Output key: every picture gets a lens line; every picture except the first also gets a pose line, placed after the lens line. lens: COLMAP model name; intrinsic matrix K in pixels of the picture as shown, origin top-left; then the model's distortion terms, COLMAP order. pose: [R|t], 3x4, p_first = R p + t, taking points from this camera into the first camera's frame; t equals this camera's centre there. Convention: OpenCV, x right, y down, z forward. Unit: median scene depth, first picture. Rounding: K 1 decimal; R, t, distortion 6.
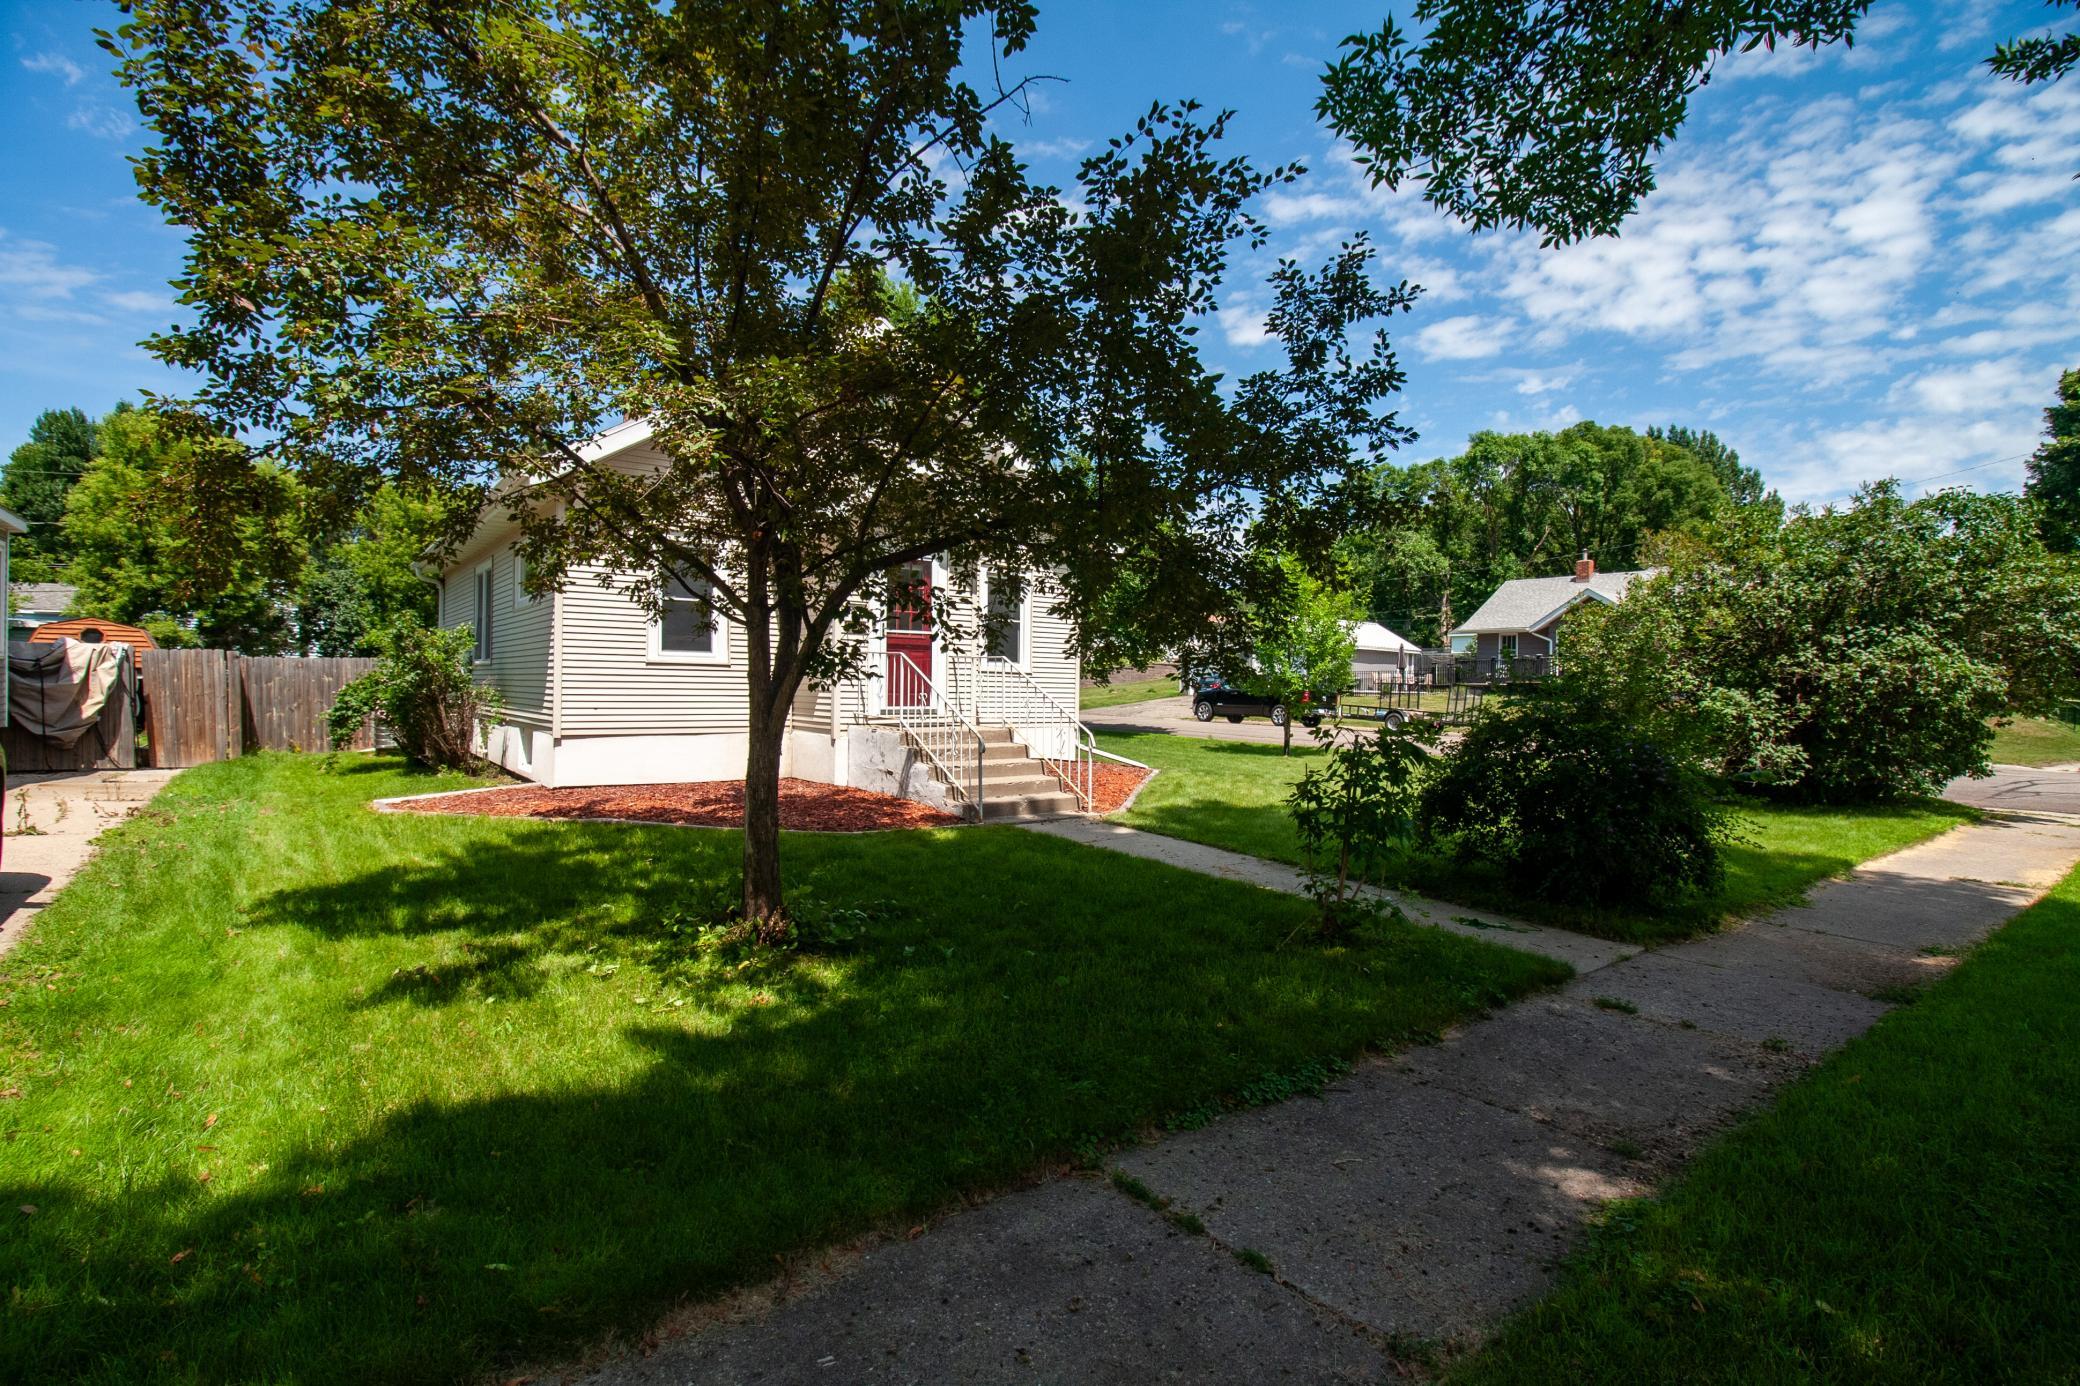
lens RADIAL K [[1005.4, 0, 1040.0], [0, 1005.4, 693.0], [0, 0, 1]] dist [0.001393, -0.016901]
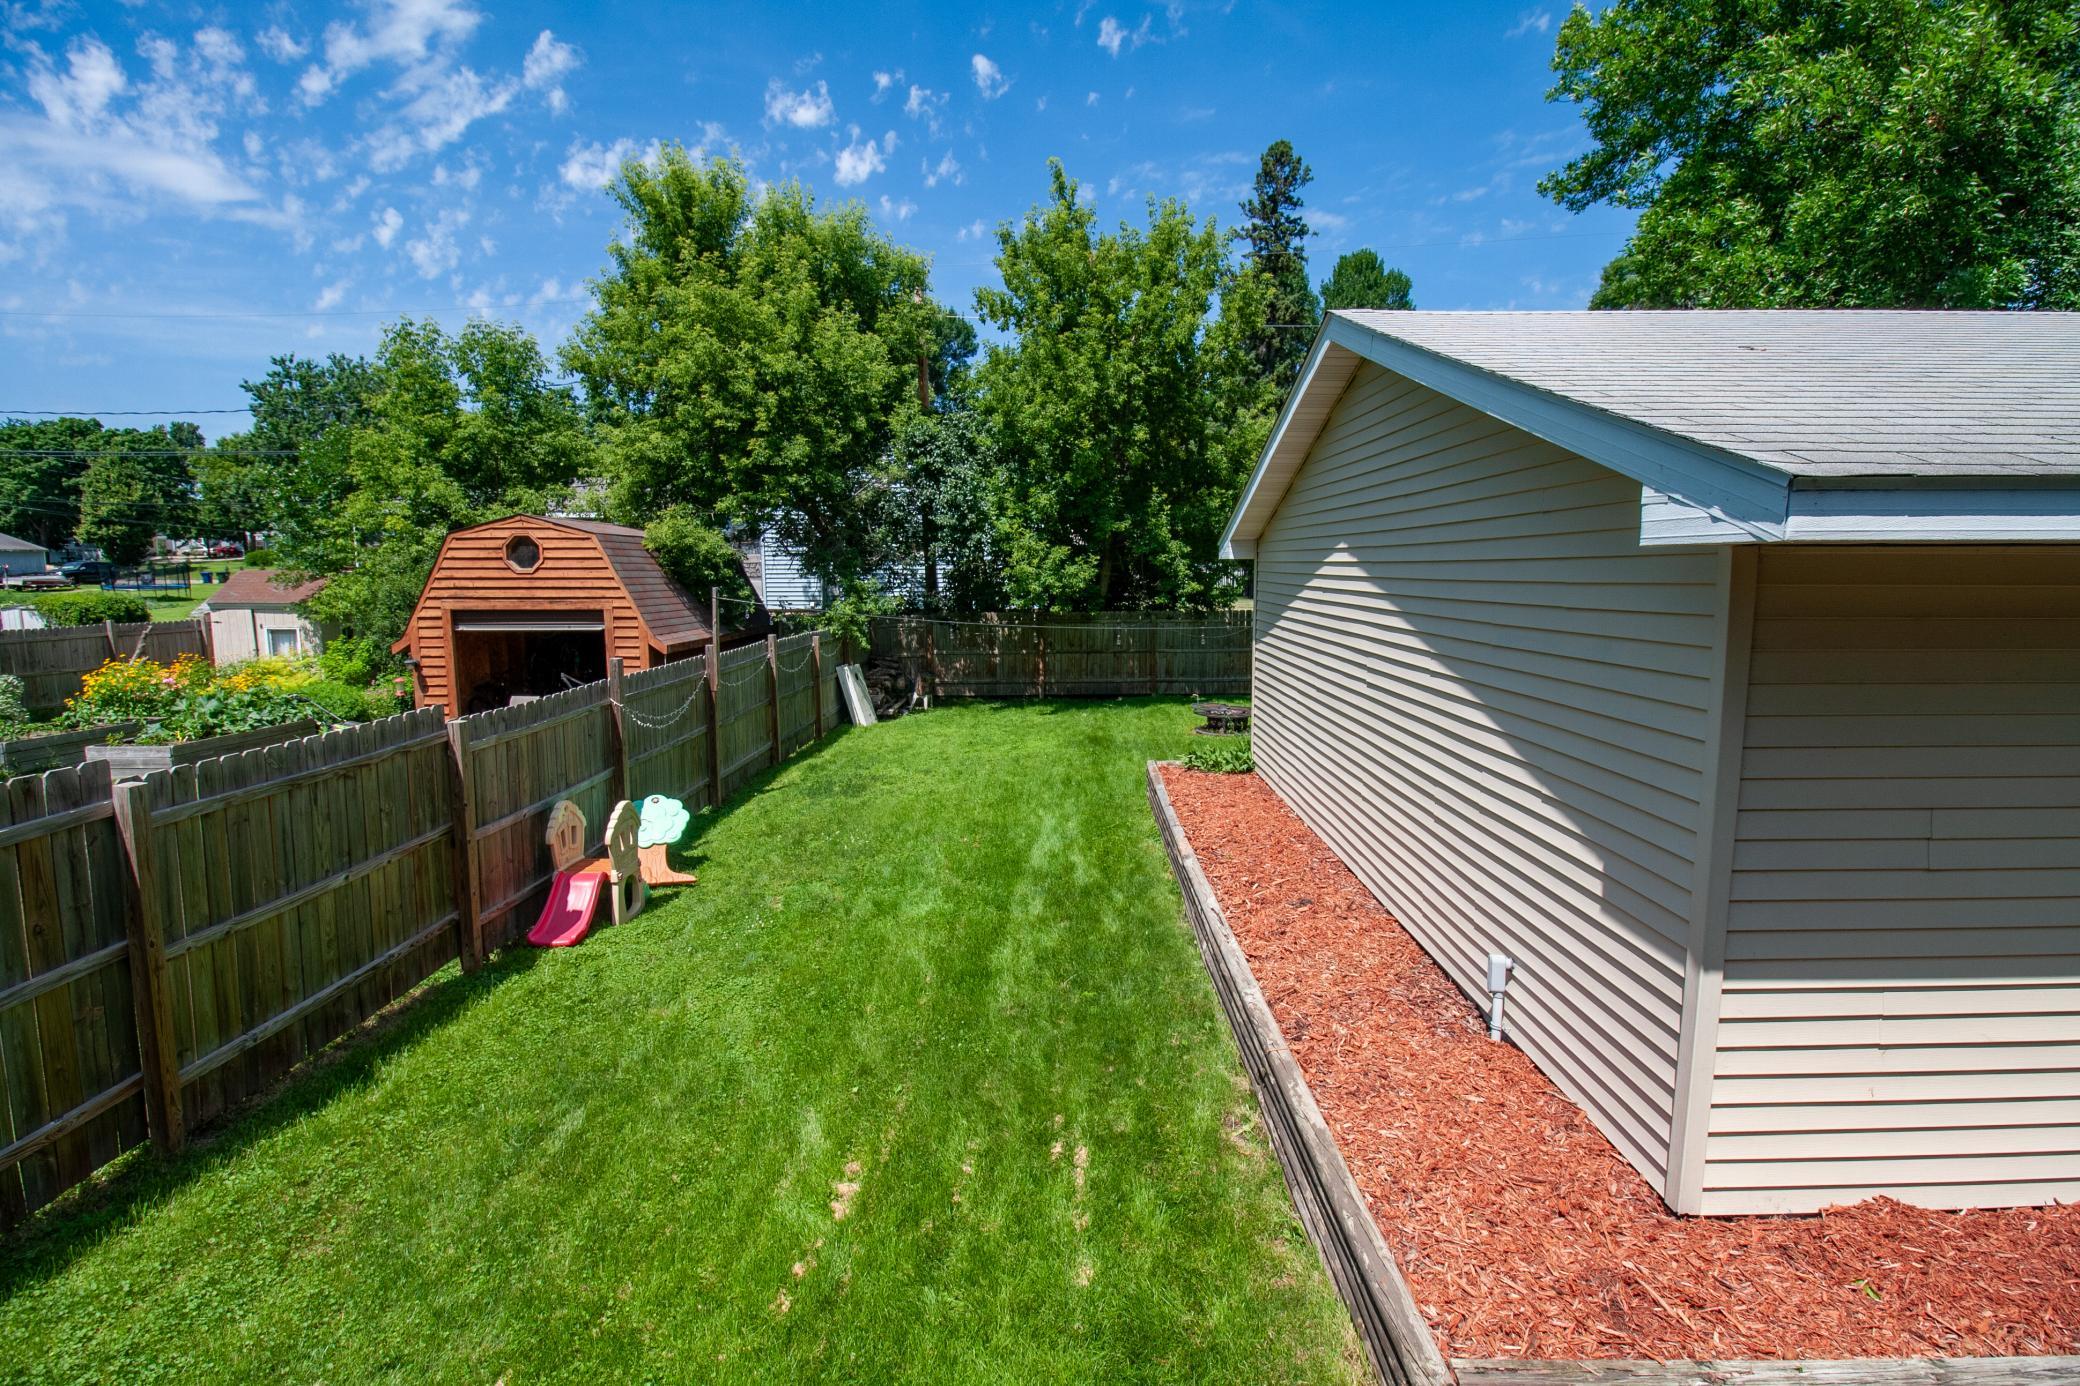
lens RADIAL K [[989.5, 0, 1040.0], [0, 989.5, 693.0], [0, 0, 1]] dist [-0.011896, -0.000609]
pose [[0.774391, 0.069842, -0.628841, -0.331029], [0.008266, 0.992687, 0.120433, -0.035756], [0.632654, -0.098460, 0.768150, 0.626488]]
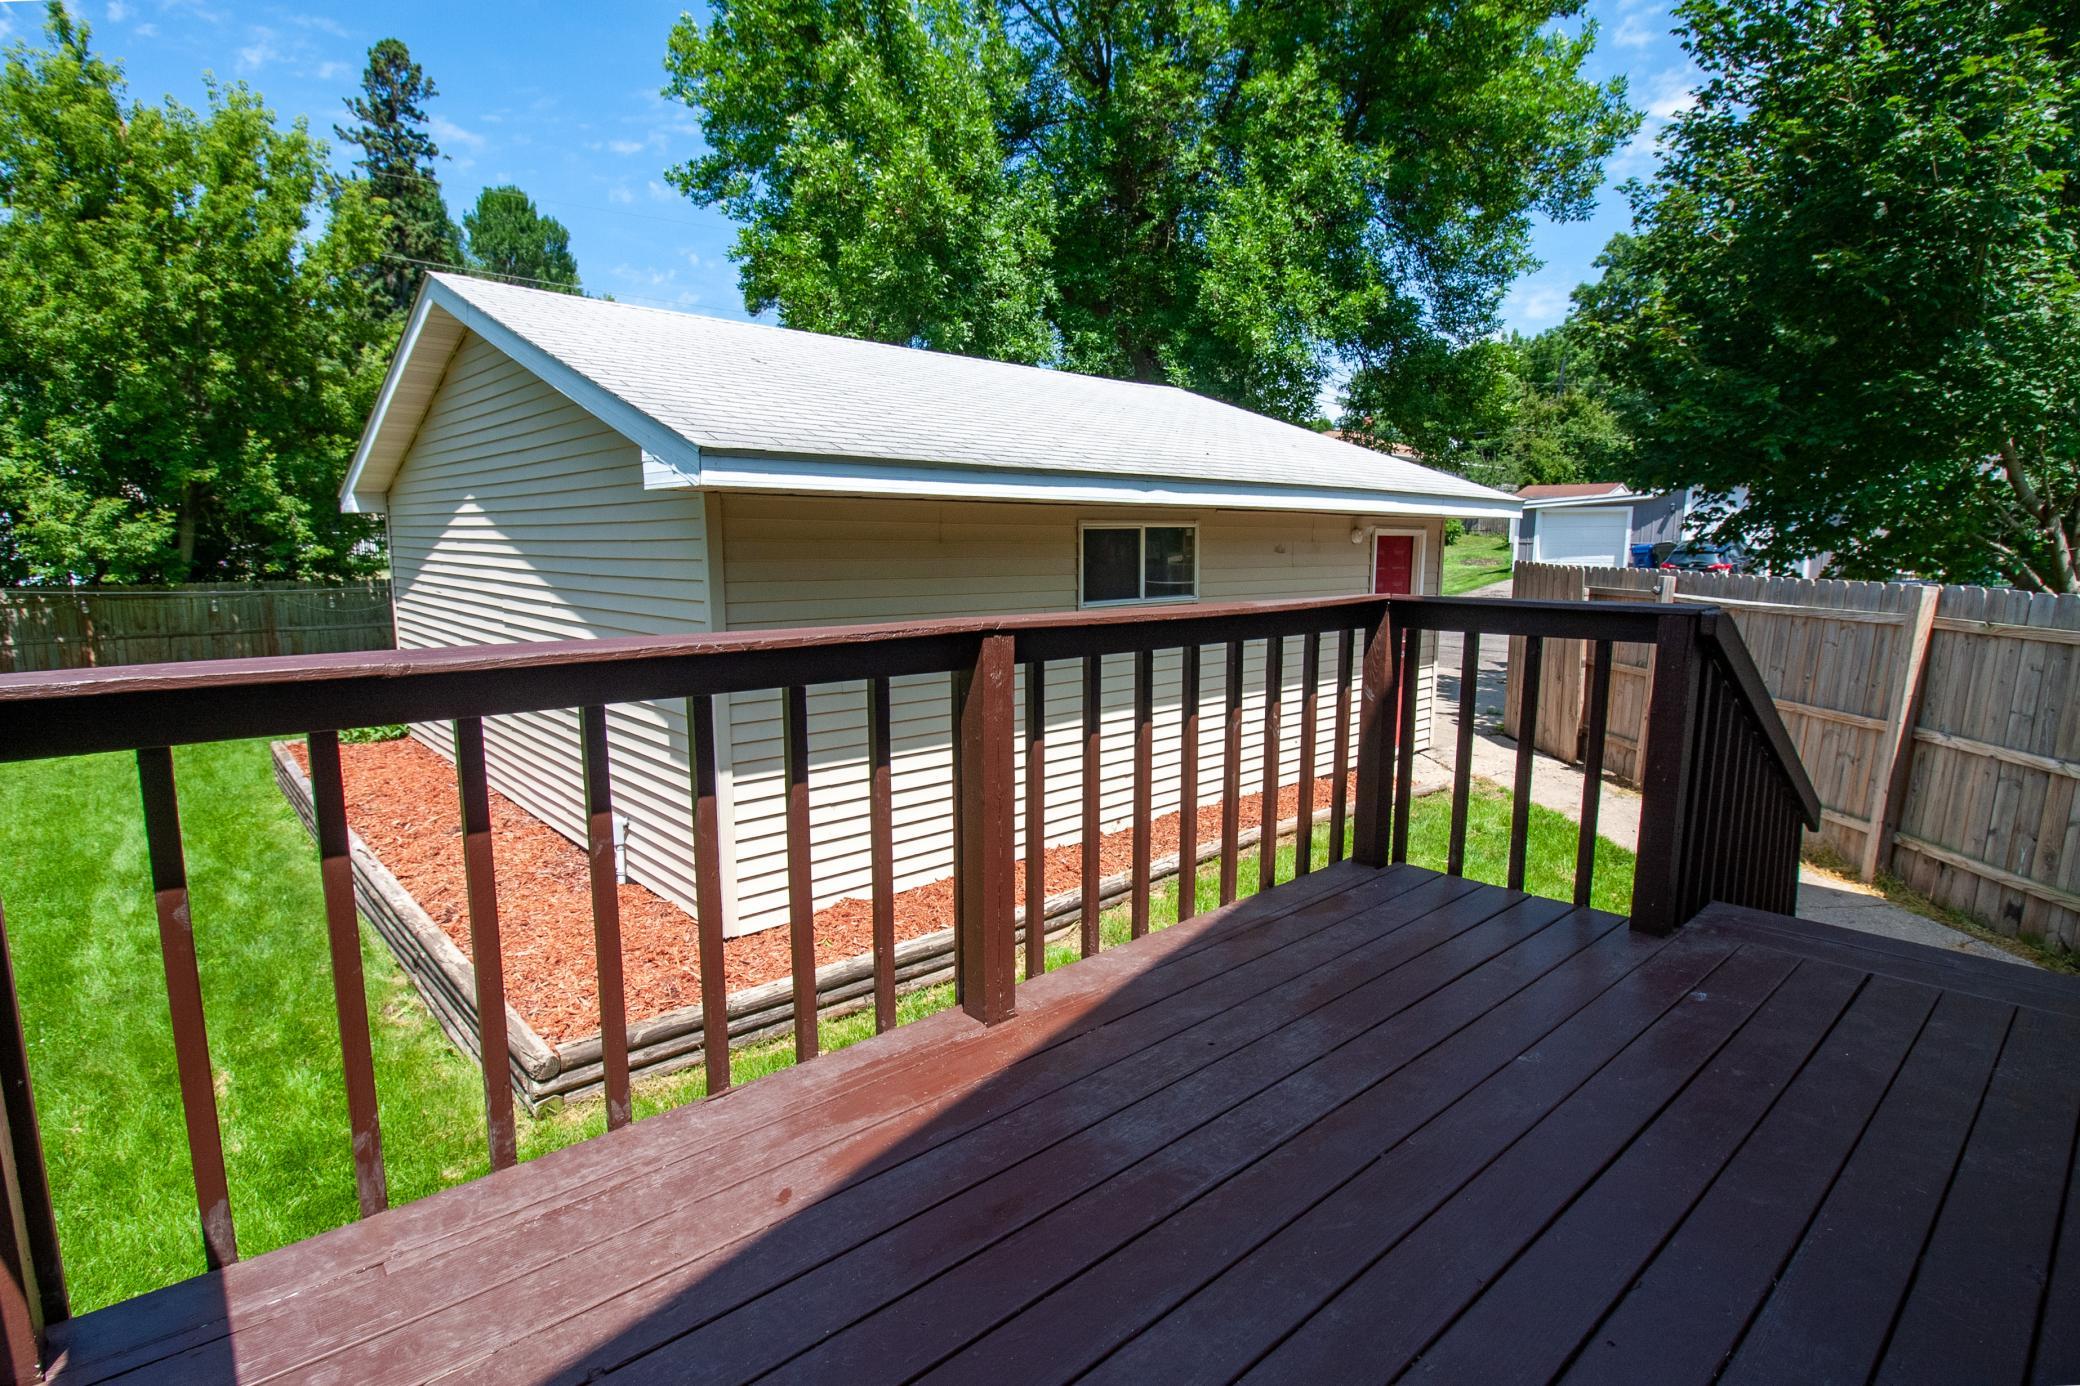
lens RADIAL K [[1043.7, 0, 1069.8], [0, 1043.7, 699.6], [0, 0, 1]] dist [-0.002175, -0.011687]
pose [[0.996743, -0.010835, 0.079914, -0.301053], [-0.001006, 0.989186, 0.146661, -0.030554], [-0.080639, -0.146263, 0.985954, 0.584579]]
